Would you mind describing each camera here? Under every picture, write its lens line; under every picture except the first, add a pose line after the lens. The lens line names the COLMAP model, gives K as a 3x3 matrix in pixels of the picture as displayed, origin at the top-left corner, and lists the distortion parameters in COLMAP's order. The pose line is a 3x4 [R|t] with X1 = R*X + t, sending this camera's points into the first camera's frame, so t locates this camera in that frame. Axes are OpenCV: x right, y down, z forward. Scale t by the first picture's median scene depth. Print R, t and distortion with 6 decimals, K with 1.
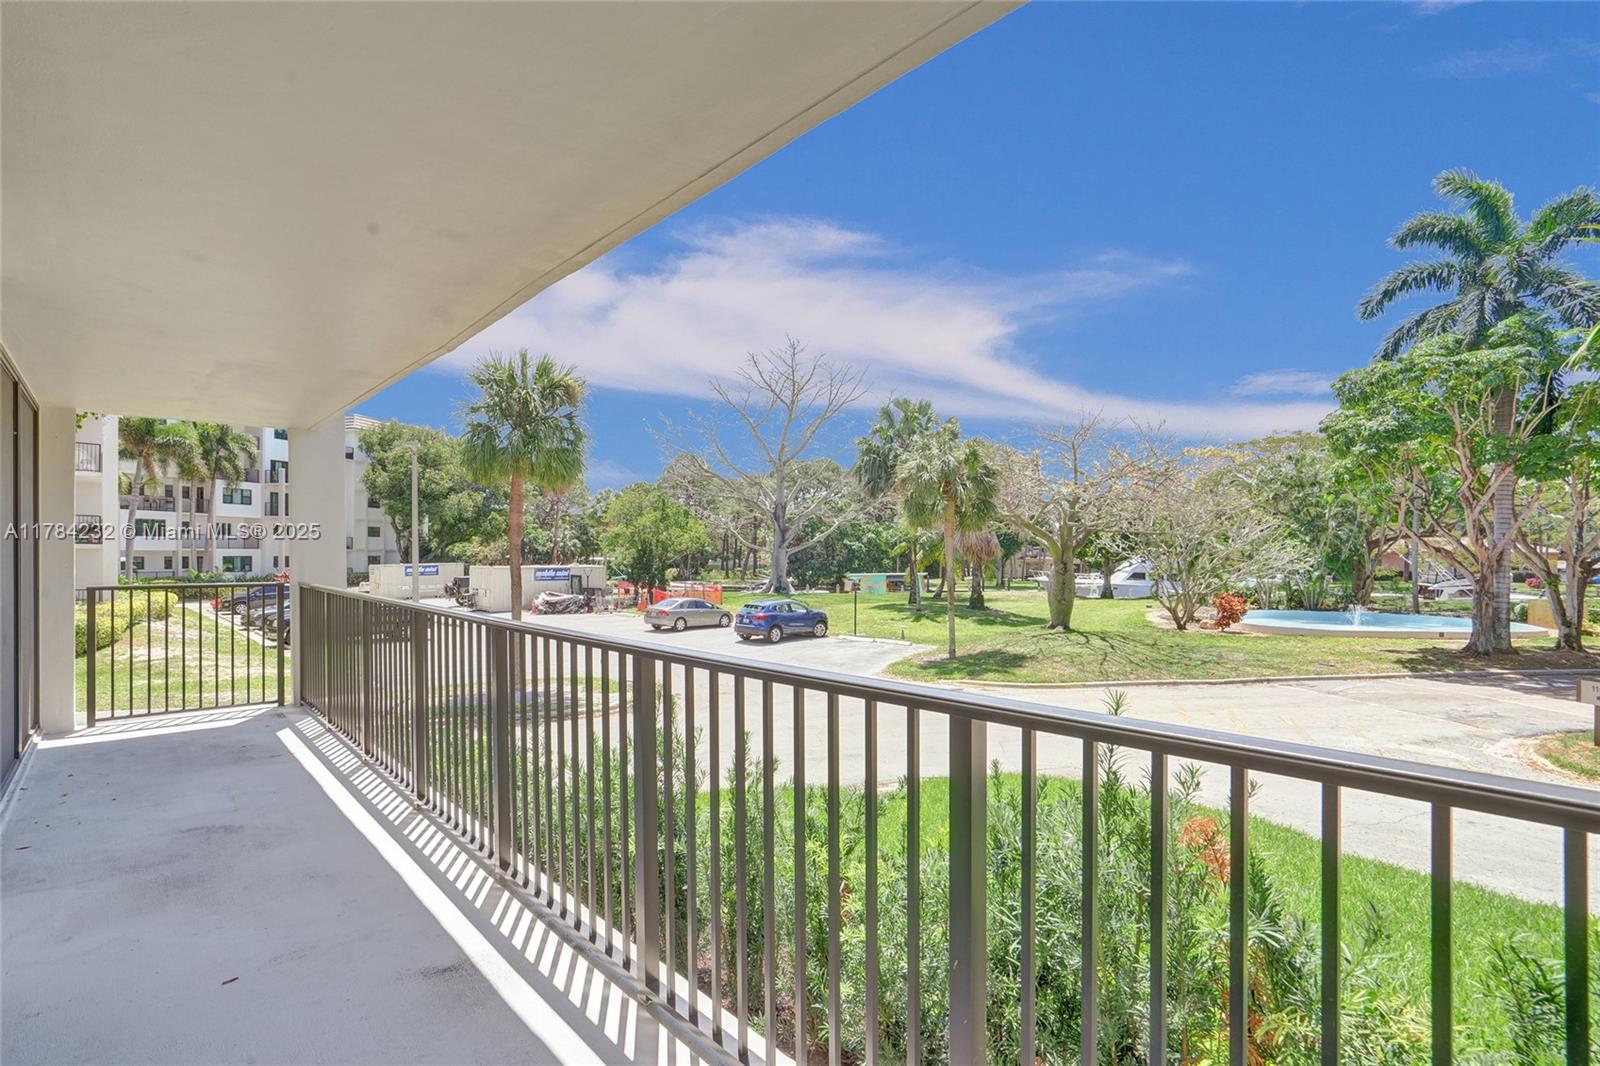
lens RADIAL K [[769.5, 0, 801.3], [0, 769.5, 546.8], [0, 0, 1]] dist [-0.014189, 0.004283]
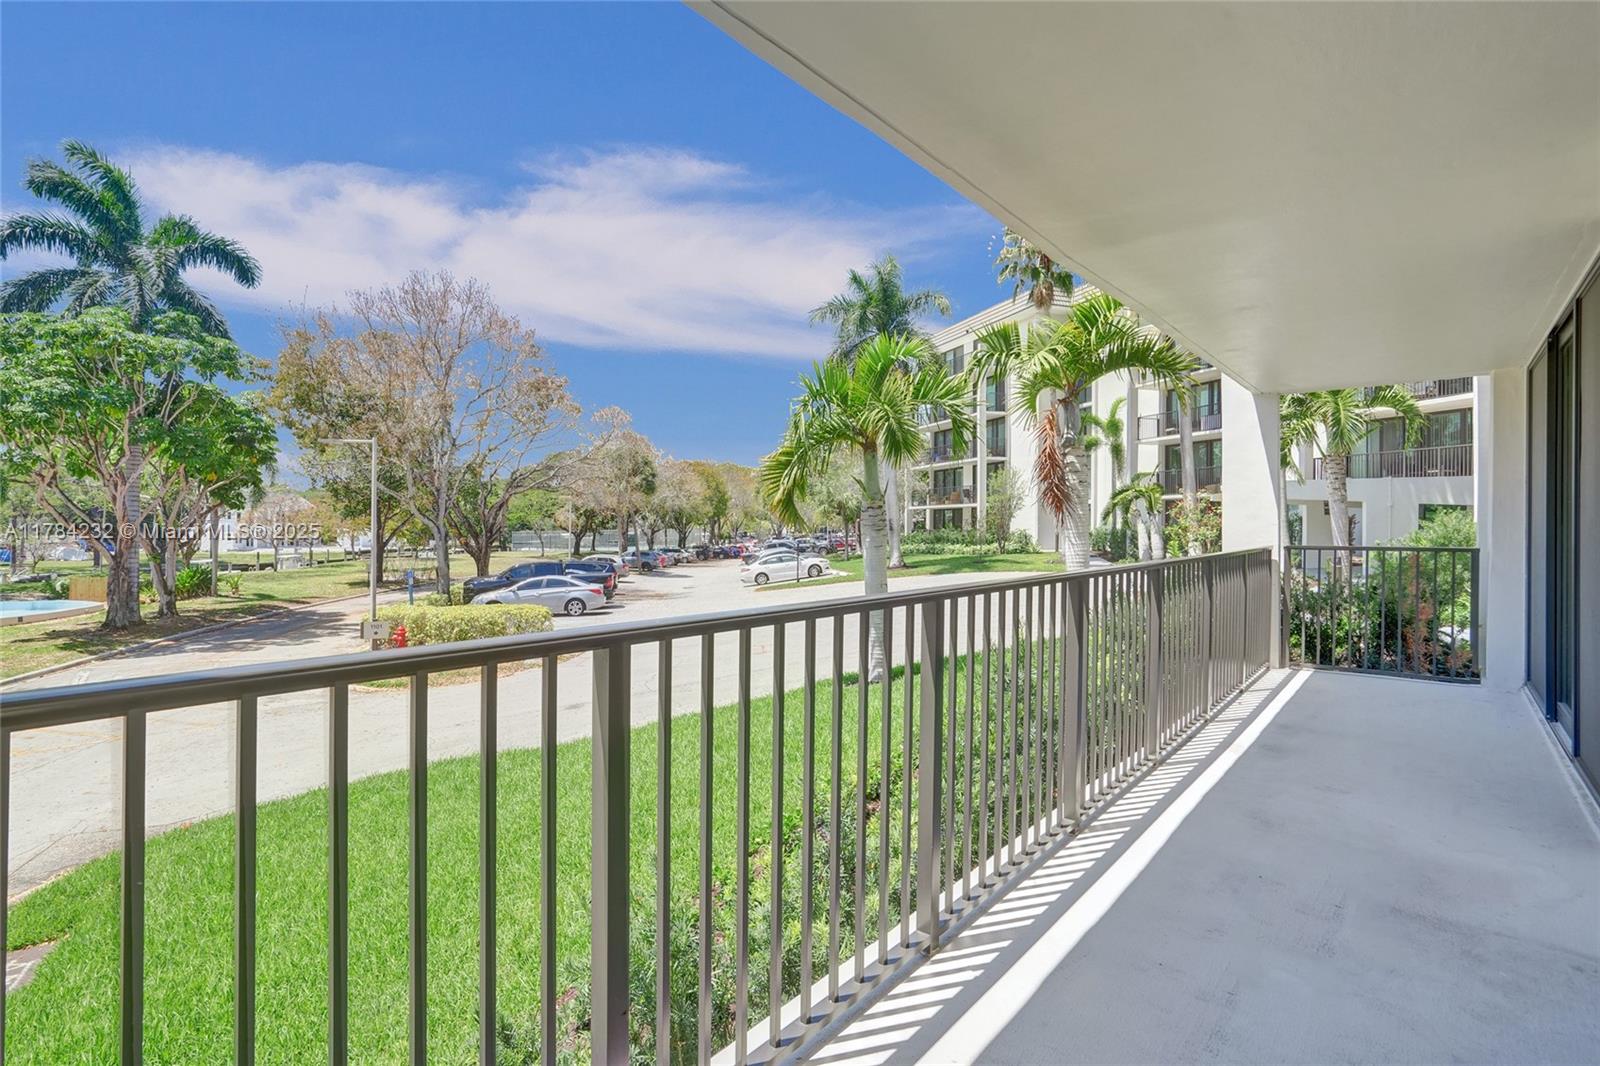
lens RADIAL K [[769.5, 0, 770.9], [0, 769.5, 524.5], [0, 0, 1]] dist [-0.014189, 0.004283]
pose [[-0.112098, -0.001986, 0.993695, -0.242475], [0.005686, 0.999980, 0.002640, 0.004200], [-0.993681, 0.005946, -0.112084, 0.271962]]
